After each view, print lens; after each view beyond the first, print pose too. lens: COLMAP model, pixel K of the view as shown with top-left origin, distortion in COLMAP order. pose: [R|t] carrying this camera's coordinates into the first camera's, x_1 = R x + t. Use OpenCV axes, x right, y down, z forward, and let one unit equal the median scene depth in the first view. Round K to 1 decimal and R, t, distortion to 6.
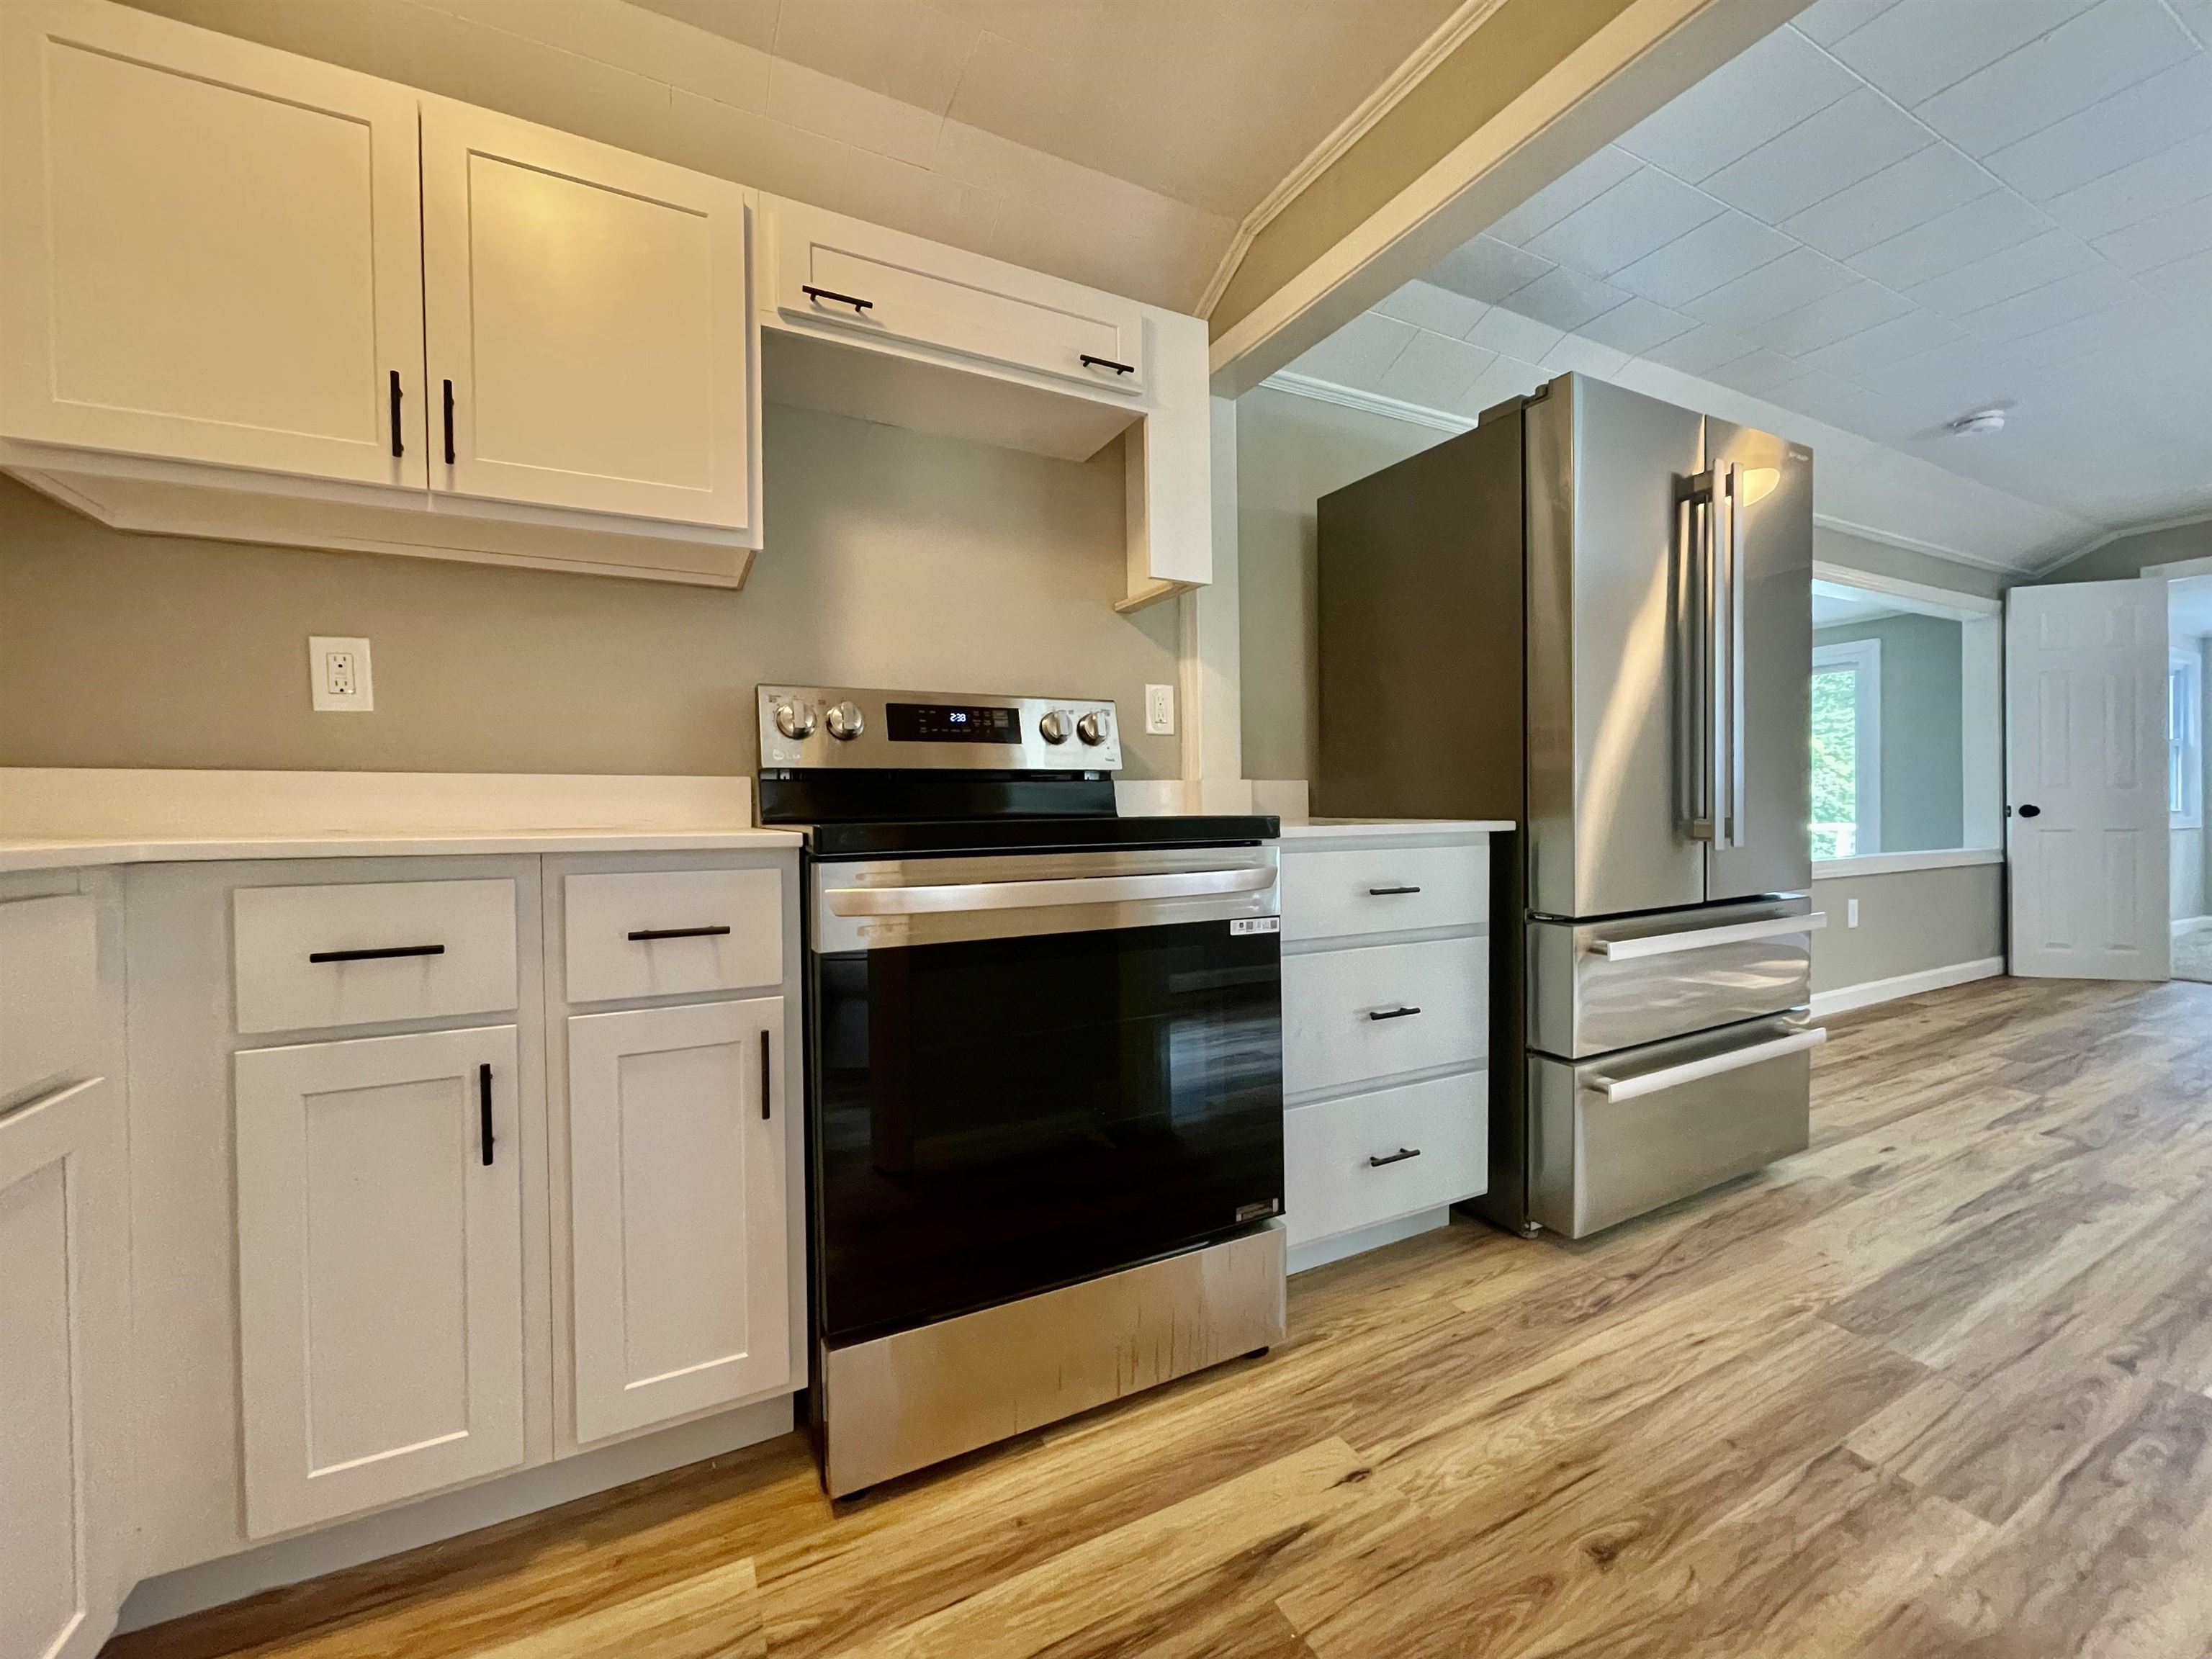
lens RADIAL K [[888.9, 0, 1101.3], [0, 888.9, 811.0], [0, 0, 1]] dist [-0.000089, 0.000265]
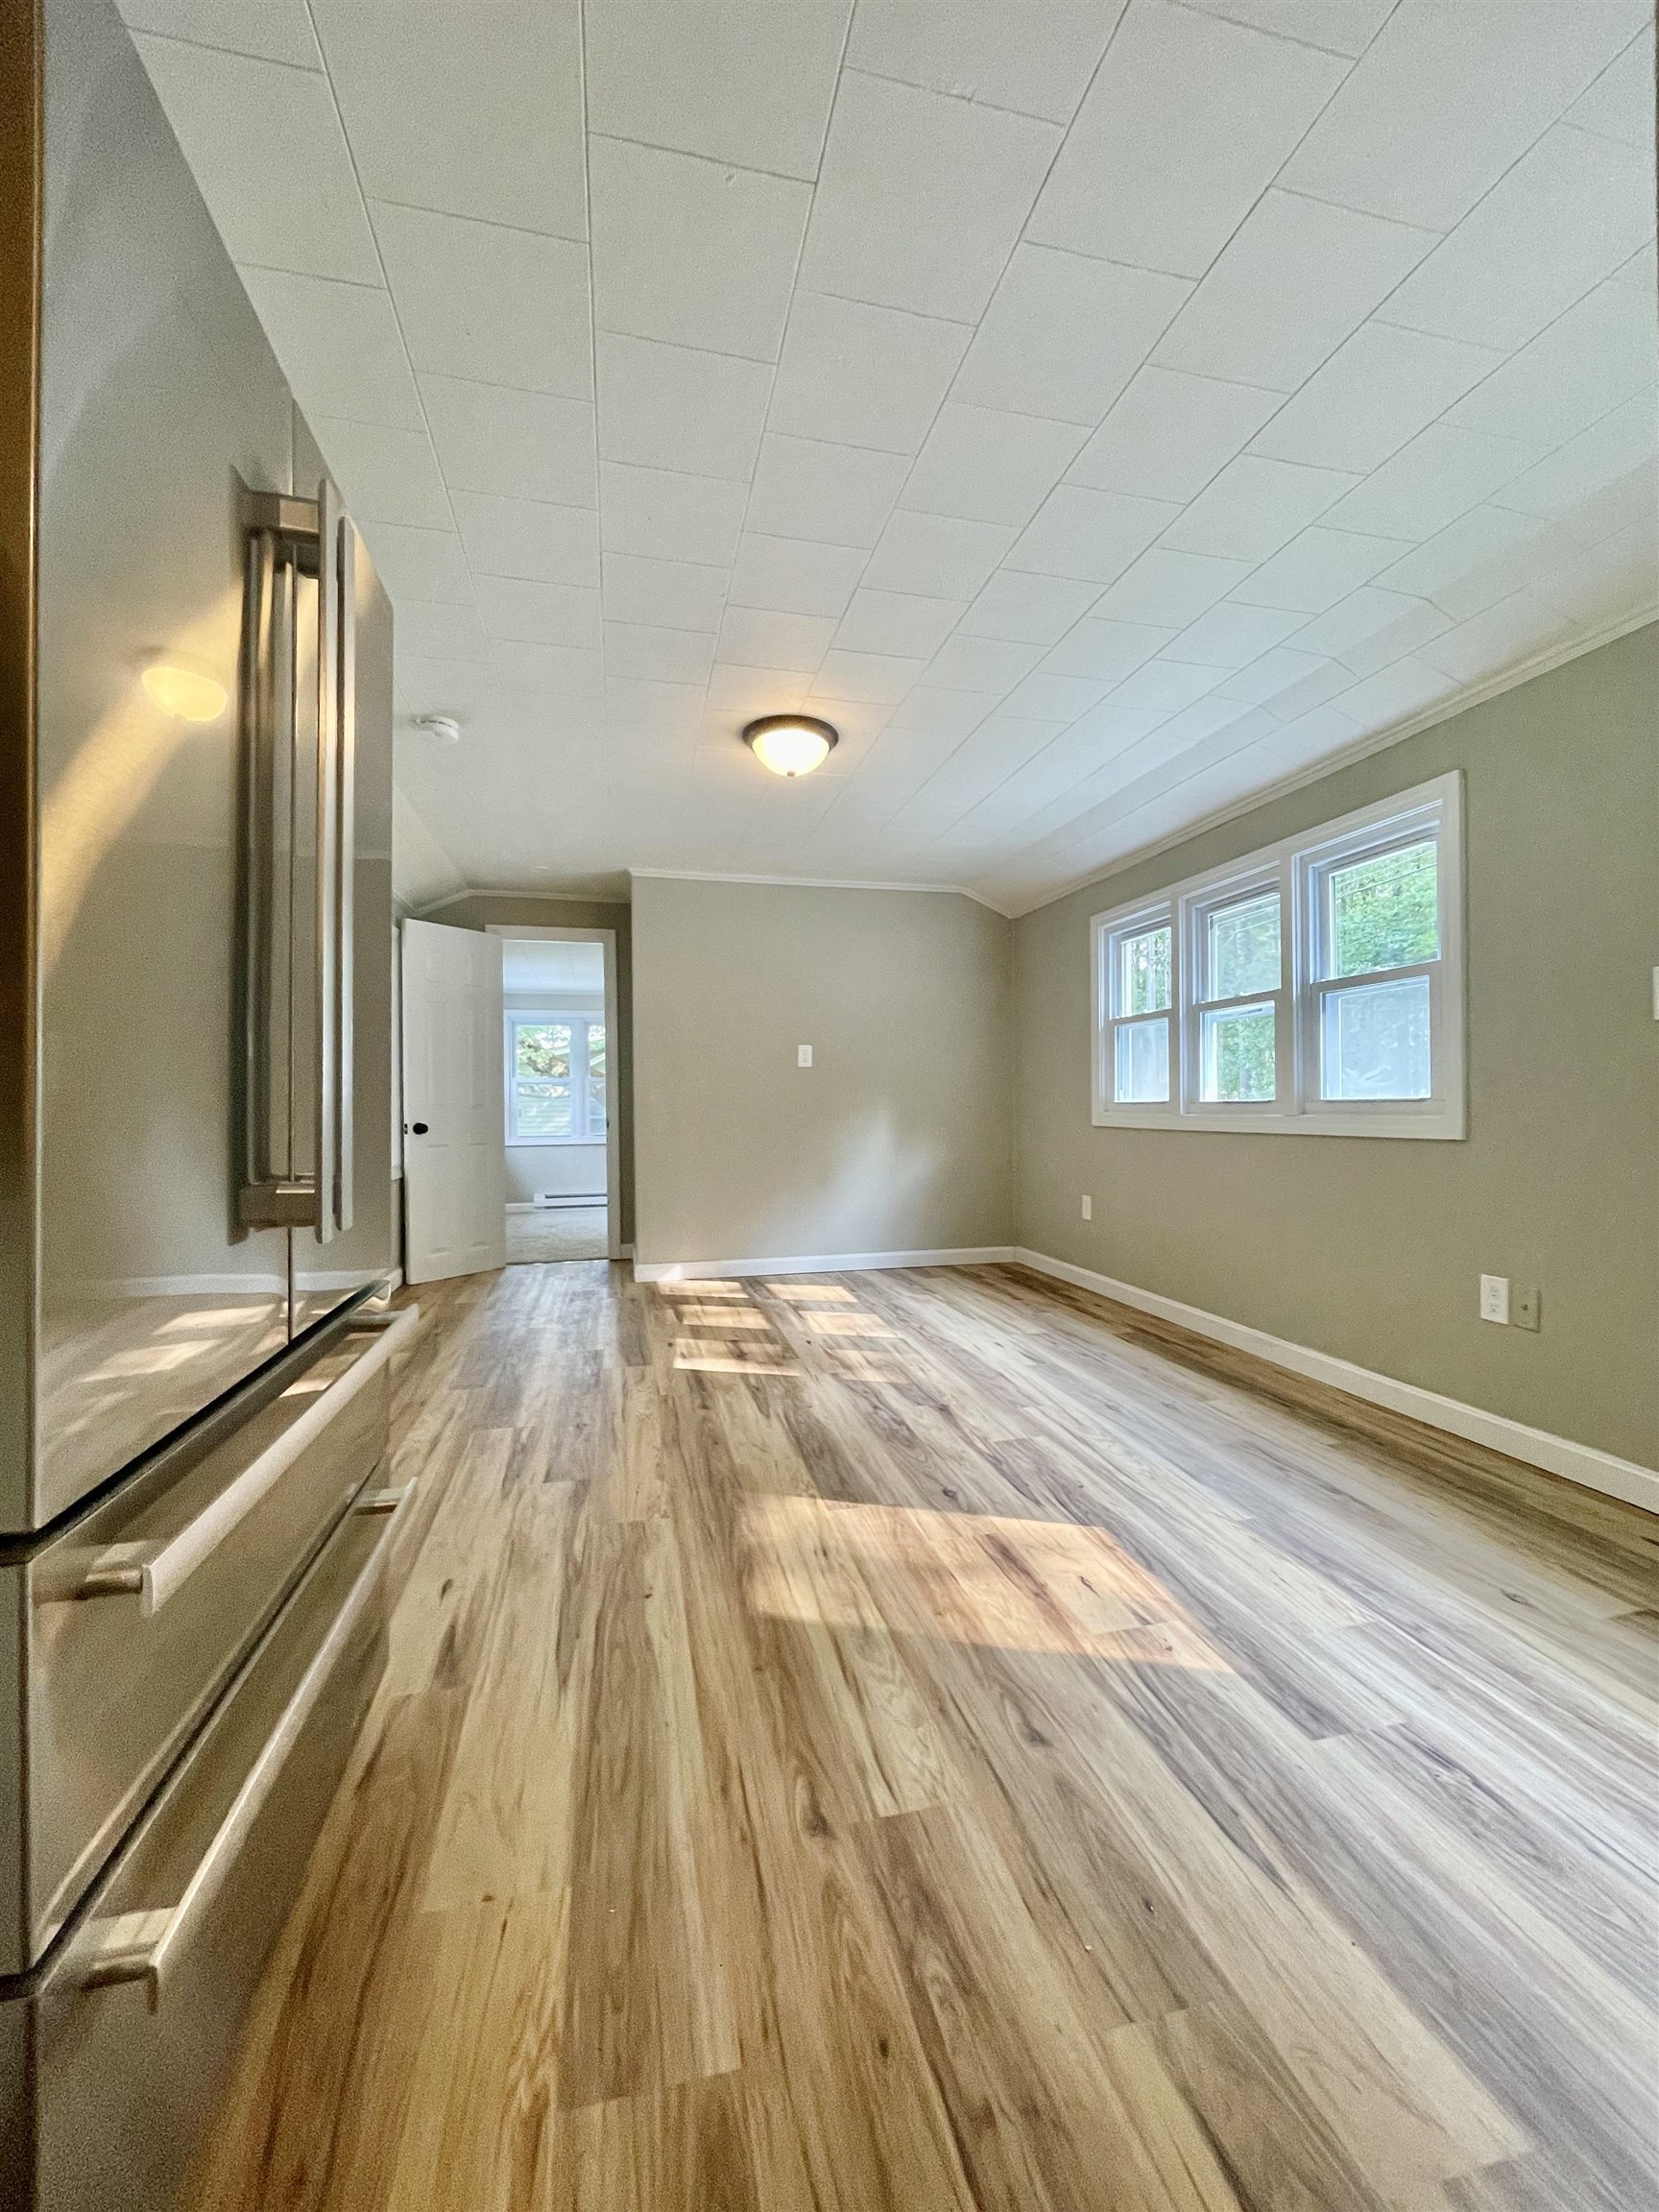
lens RADIAL K [[888.9, 0, 827.2], [0, 888.9, 1107.8], [0, 0, 1]] dist [-0.000089, 0.000265]
pose [[0.238737, 0.007410, 0.971056, 0.247481], [0.006756, 0.999934, -0.009291, -0.025275], [-0.971061, 0.008779, 0.238671, 0.561410]]
